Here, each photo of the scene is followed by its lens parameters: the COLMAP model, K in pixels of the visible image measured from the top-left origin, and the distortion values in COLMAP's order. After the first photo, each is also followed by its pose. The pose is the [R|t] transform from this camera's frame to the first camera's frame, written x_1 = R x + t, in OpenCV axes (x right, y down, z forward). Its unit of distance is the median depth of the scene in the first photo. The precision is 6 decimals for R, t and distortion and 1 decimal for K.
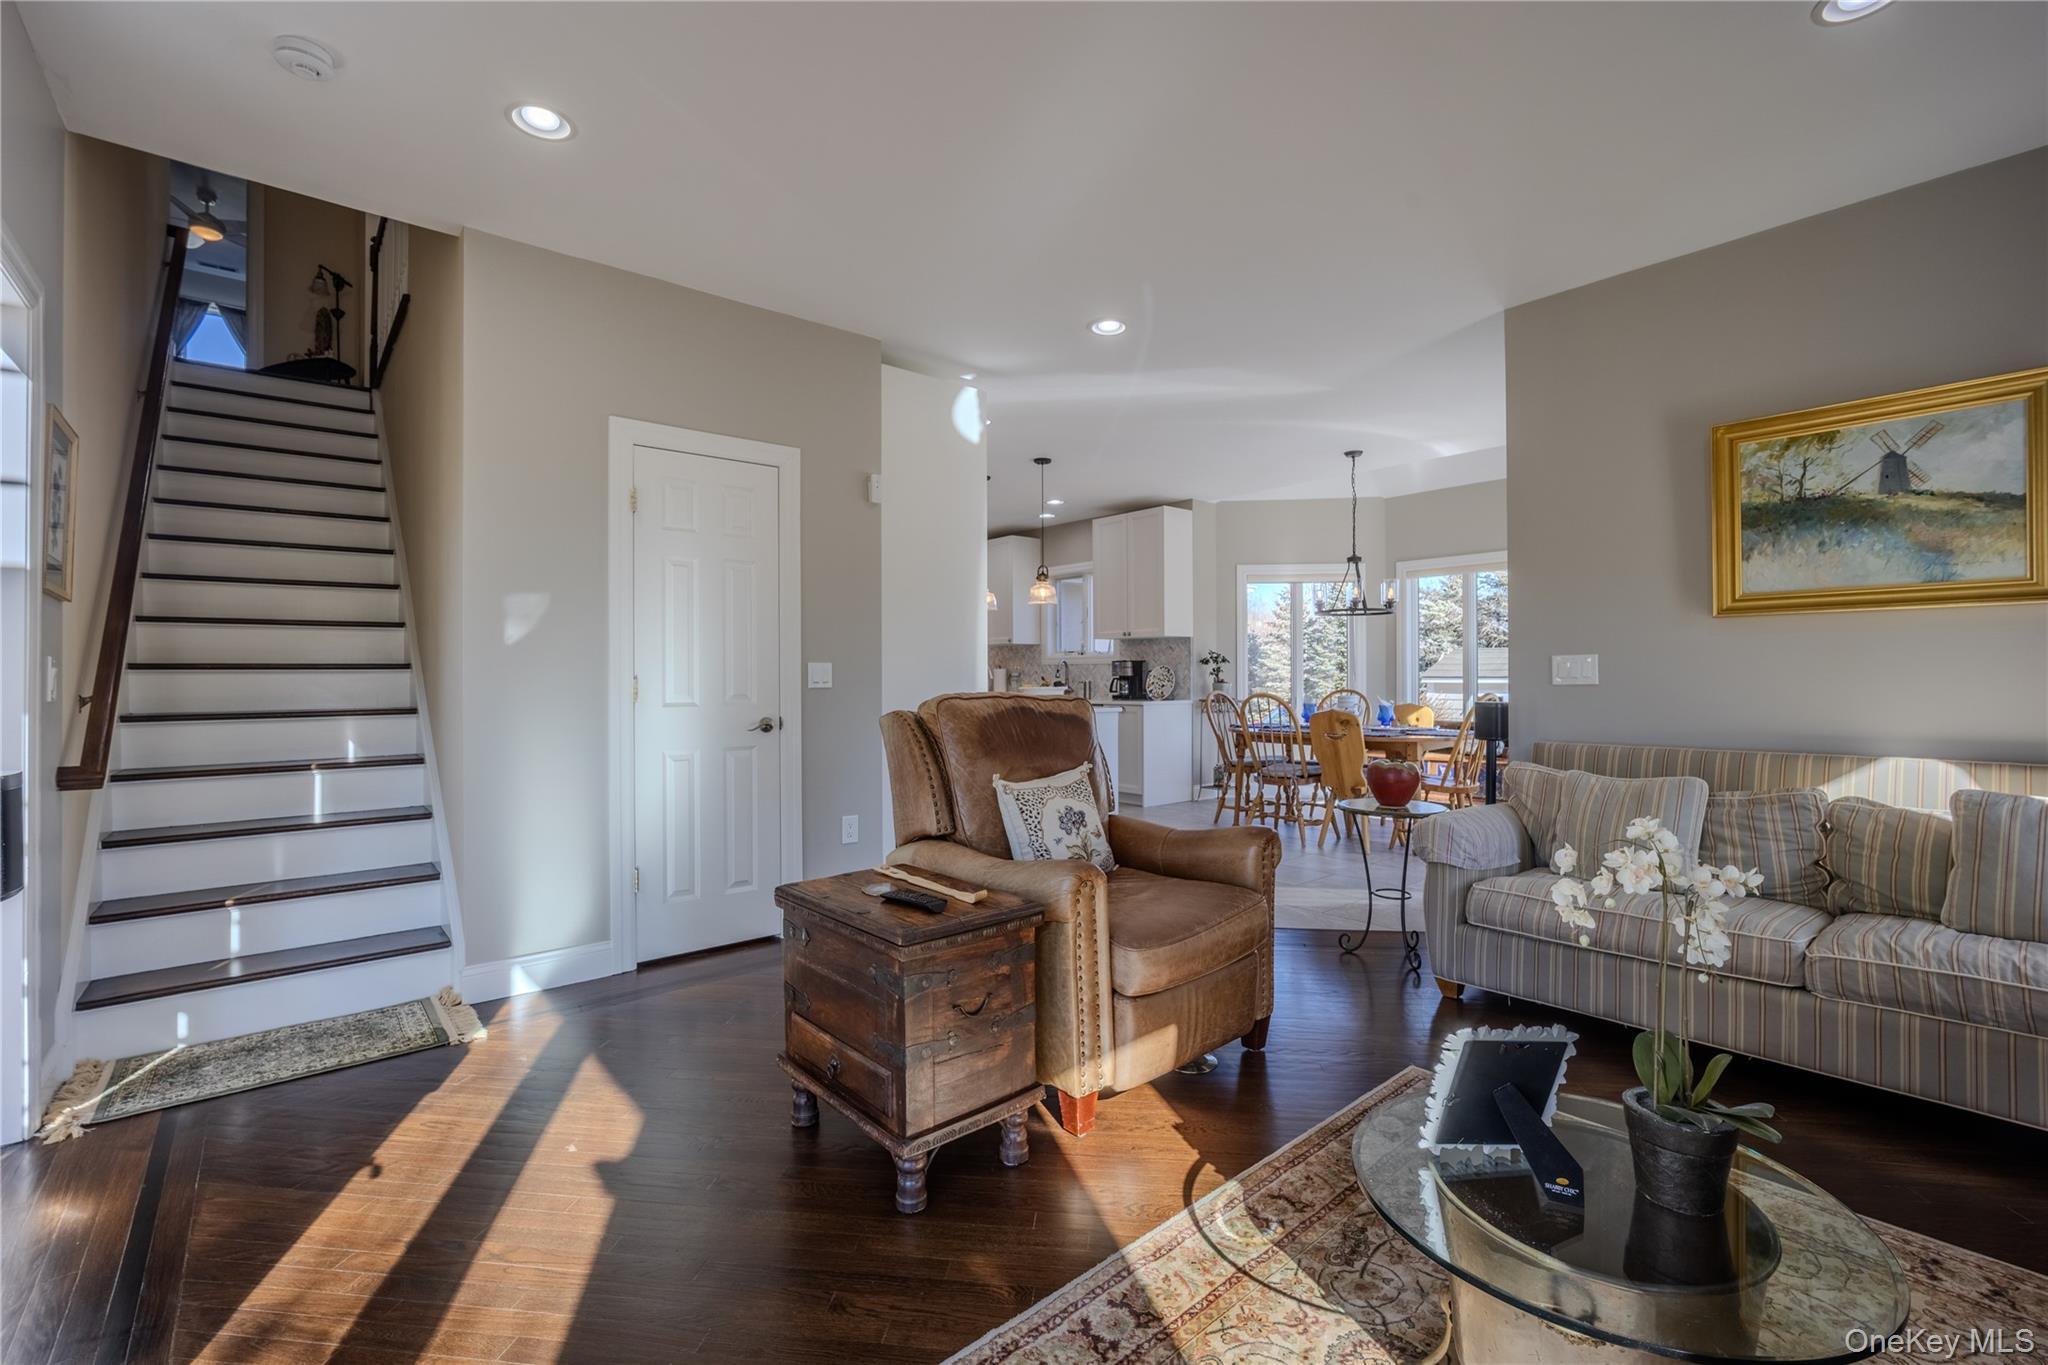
lens RADIAL K [[890.6, 0, 1024.3], [0, 890.6, 675.5], [0, 0, 1]] dist [-0.010126, 0.002276]
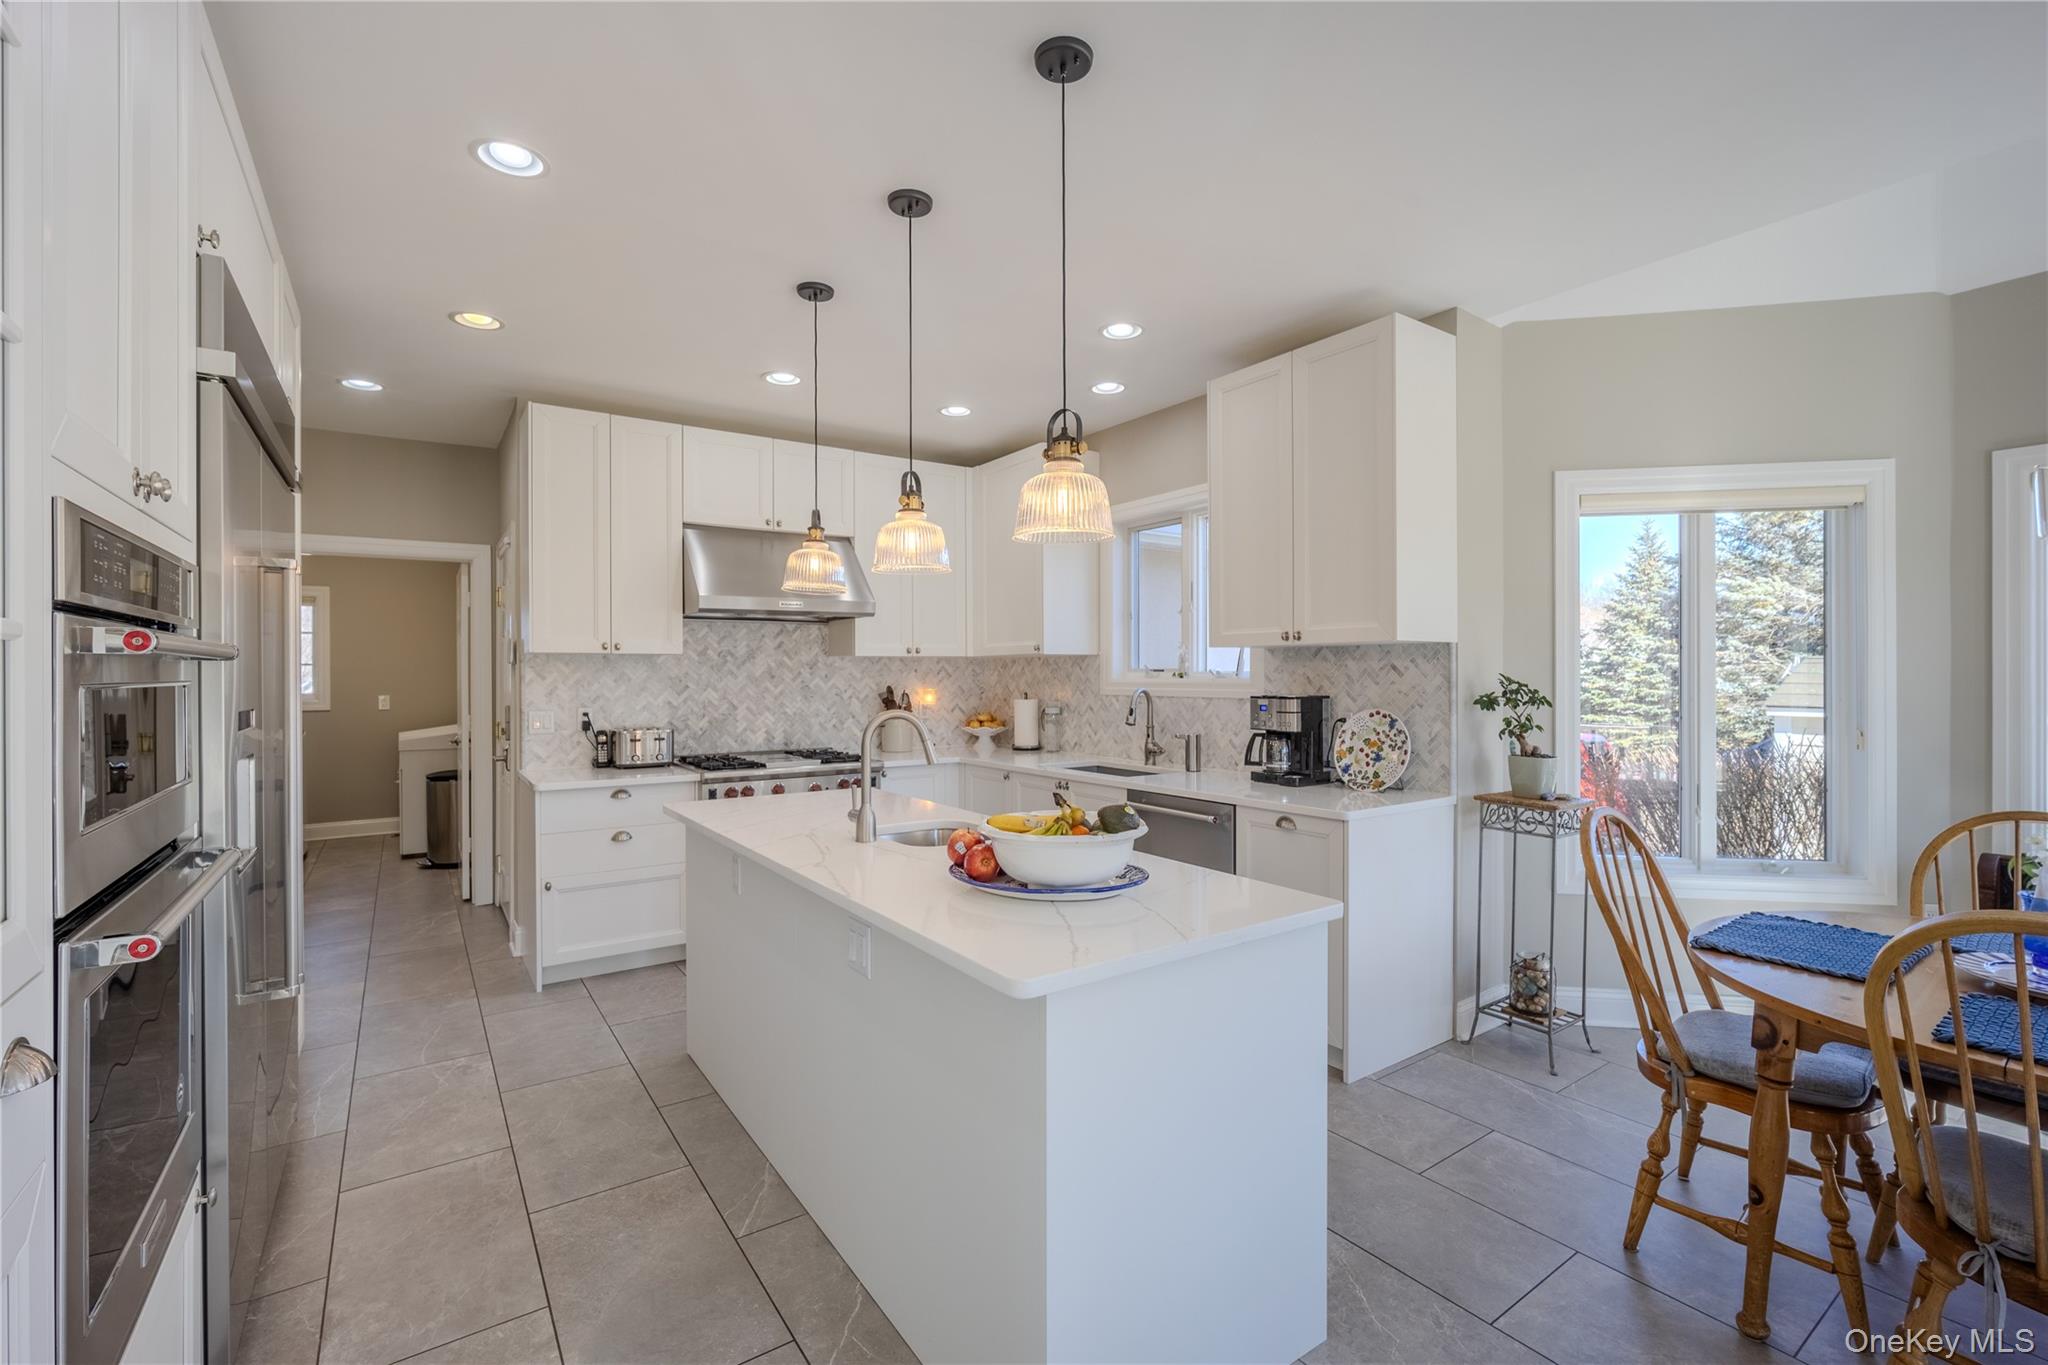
lens RADIAL K [[890.6, 0, 1023.7], [0, 890.6, 673.8], [0, 0, 1]] dist [-0.010126, 0.002276]
pose [[0.994806, 0.003936, -0.101712, 0.031479], [-0.004127, 0.999990, -0.001676, -0.026554], [0.101705, 0.002087, 0.994812, 0.557154]]
